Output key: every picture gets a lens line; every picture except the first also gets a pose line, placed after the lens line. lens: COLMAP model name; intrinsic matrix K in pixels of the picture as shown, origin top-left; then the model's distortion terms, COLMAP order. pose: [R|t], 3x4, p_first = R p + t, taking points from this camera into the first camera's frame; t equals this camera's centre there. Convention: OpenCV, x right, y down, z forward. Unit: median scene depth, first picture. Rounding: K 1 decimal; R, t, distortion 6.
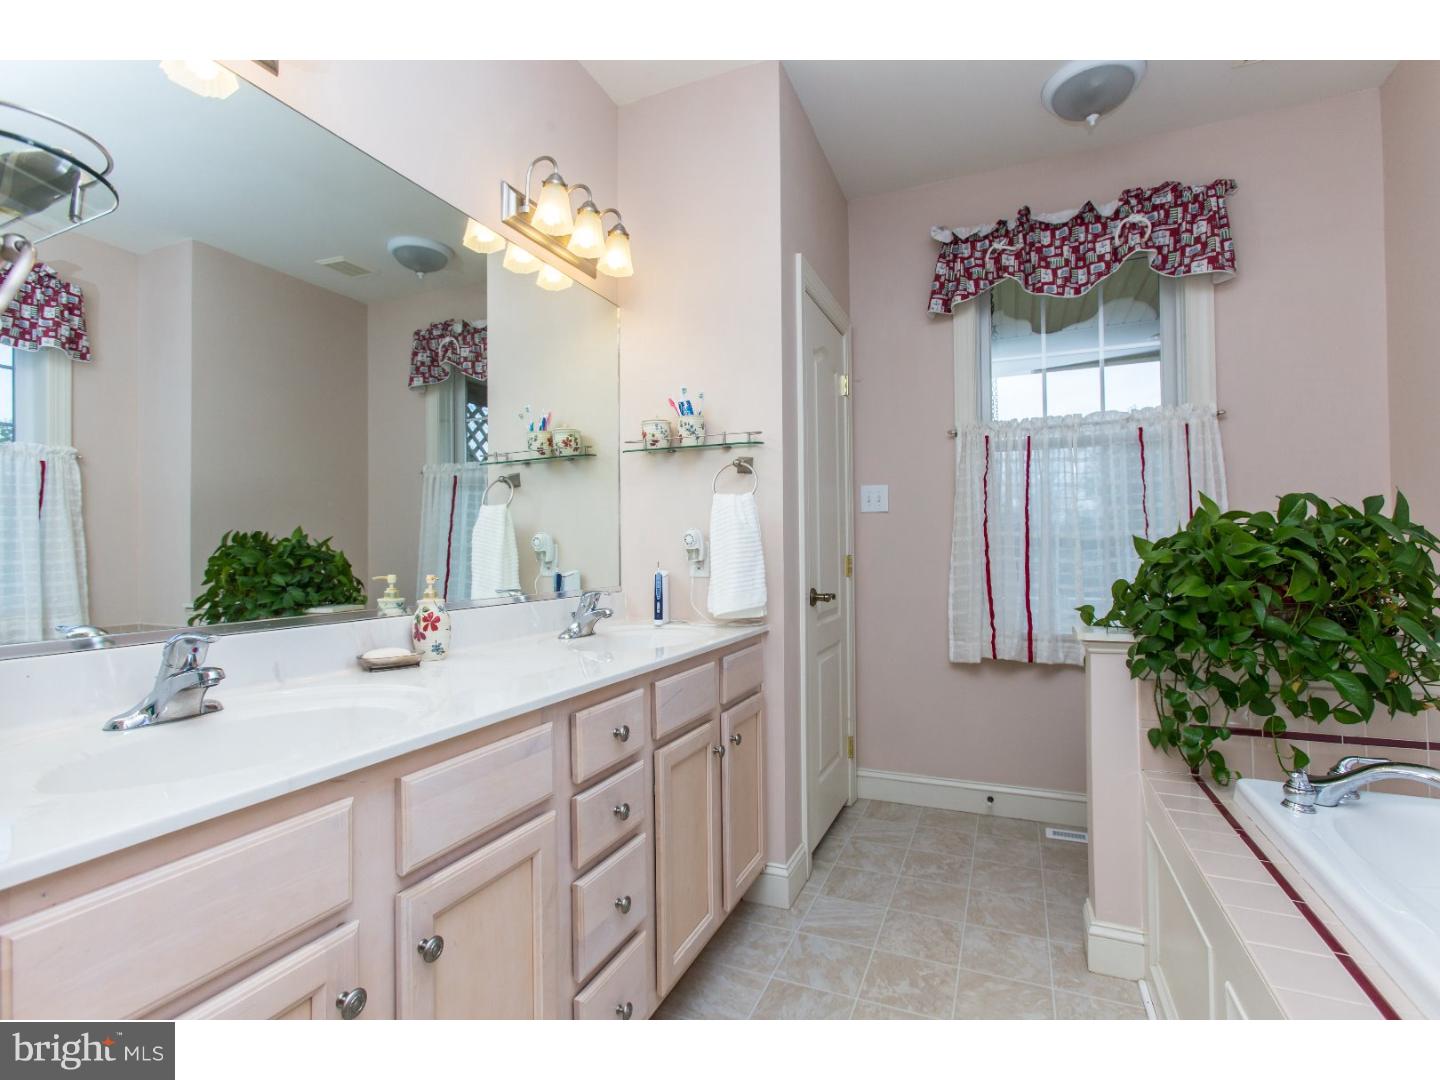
lens RADIAL K [[679.7, 0, 720.0], [0, 679.7, 540.0], [0, 0, 1]] dist [-0.002434, 0.007394]
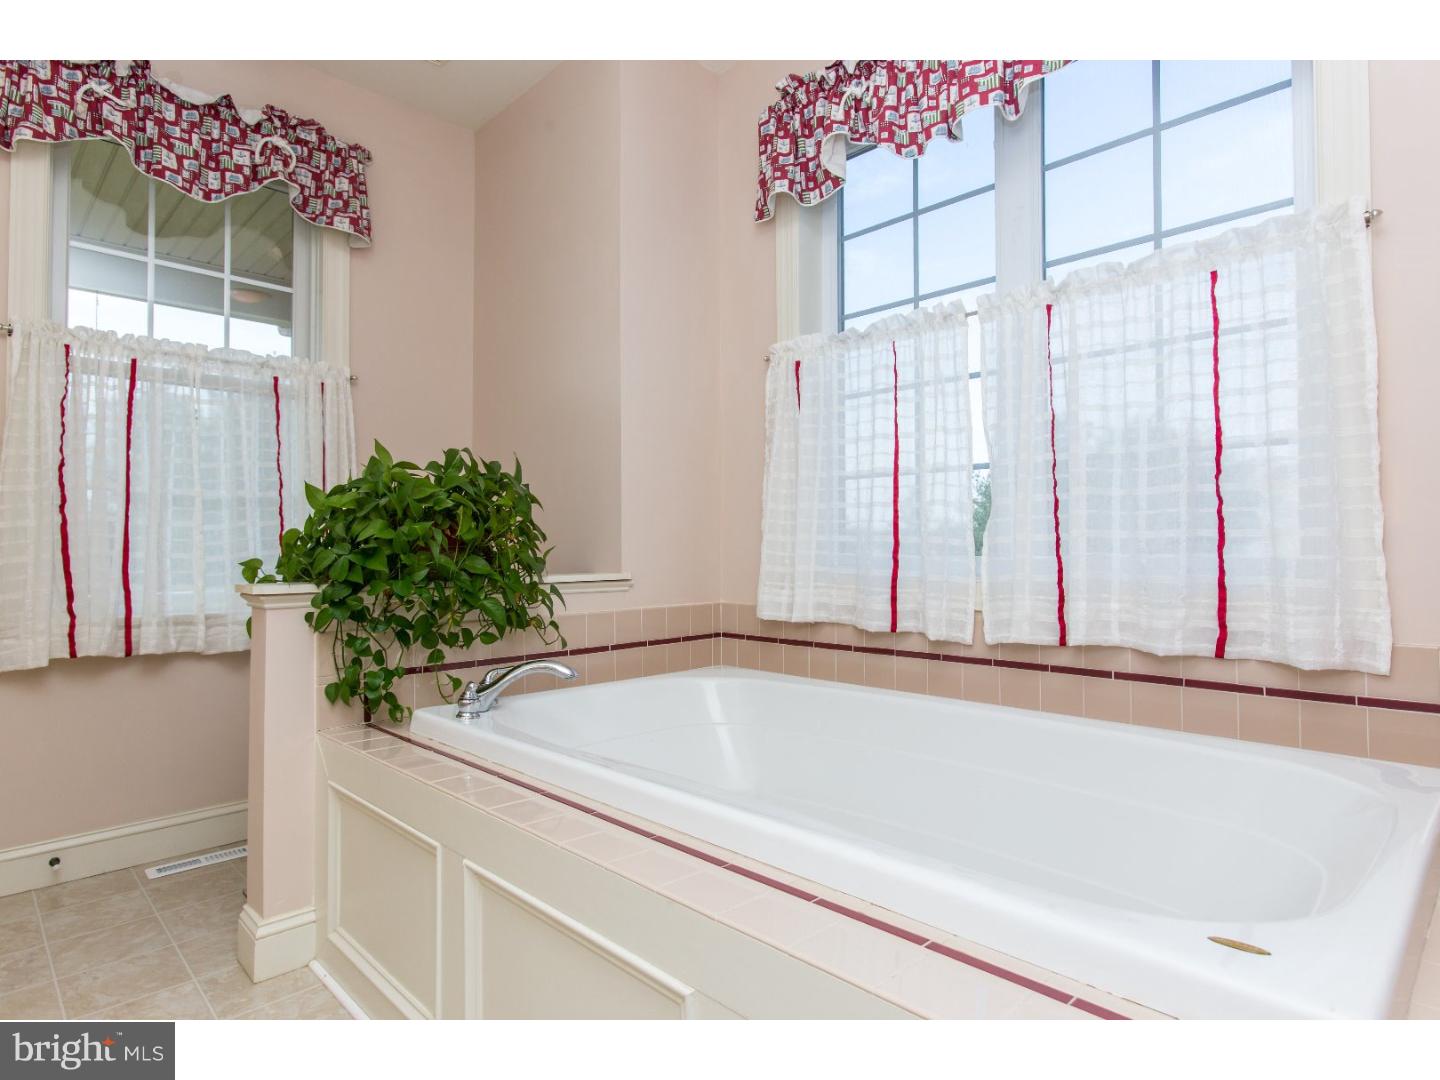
lens RADIAL K [[790.1, 0, 720.0], [0, 790.1, 540.0], [0, 0, 1]] dist [0.022031, -0.011999]
pose [[0.379440, 0.026076, 0.924849, -0.123483], [-0.011627, 0.999658, -0.023414, 0.067839], [-0.925143, -0.001869, 0.379614, 0.059691]]
